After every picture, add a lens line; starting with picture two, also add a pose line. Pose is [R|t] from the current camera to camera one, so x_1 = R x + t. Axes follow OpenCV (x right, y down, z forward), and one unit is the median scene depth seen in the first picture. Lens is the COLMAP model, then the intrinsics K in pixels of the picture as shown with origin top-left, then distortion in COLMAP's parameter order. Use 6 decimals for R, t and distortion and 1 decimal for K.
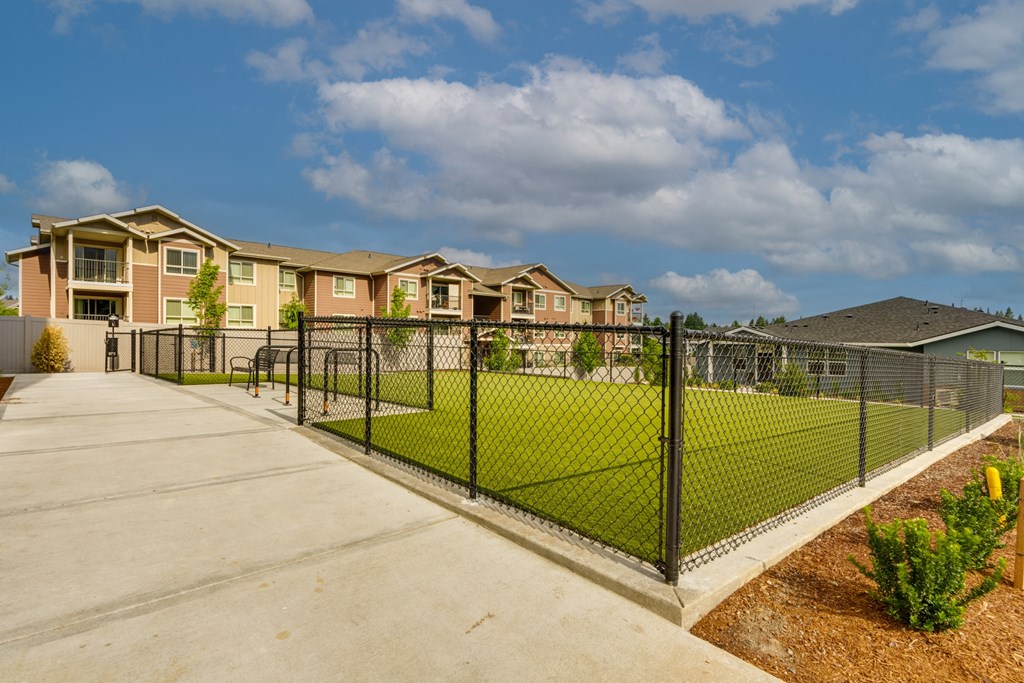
lens RADIAL K [[504.5, 0, 509.9], [0, 504.5, 341.9], [0, 0, 1]] dist [-0.001043, 0.000273]
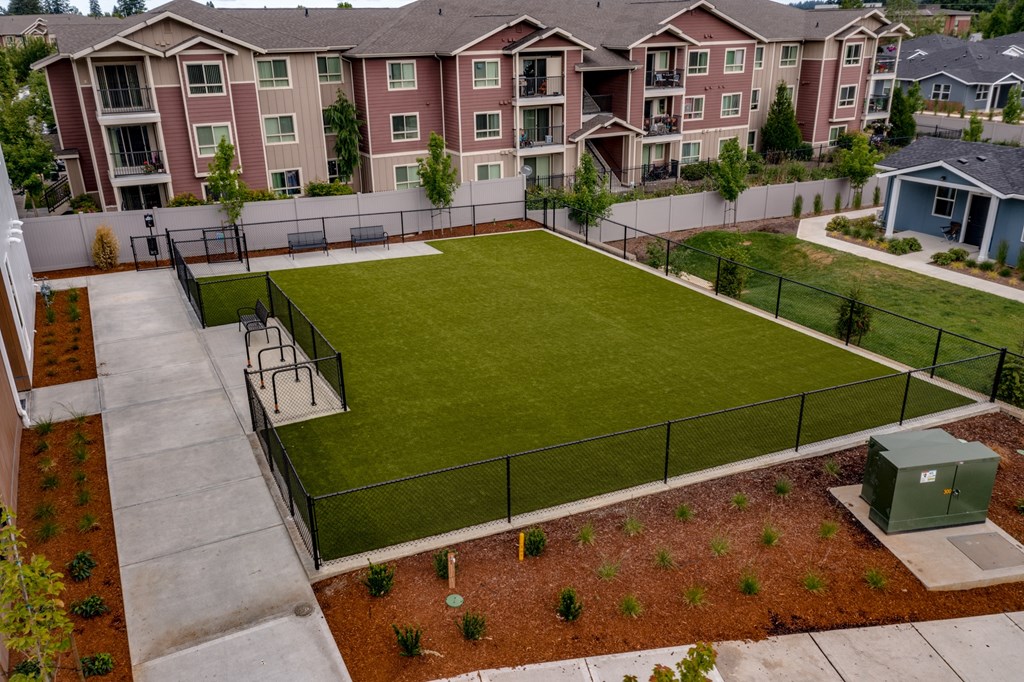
lens RADIAL K [[803.0, 0, 512.2], [0, 803.0, 342.5], [0, 0, 1]] dist [0.015243, 0.001932]
pose [[0.963239, 0.074100, -0.258223, 0.188991], [0.023611, 0.934135, 0.356137, -0.181654], [0.267605, -0.349143, 0.898046, -0.189307]]
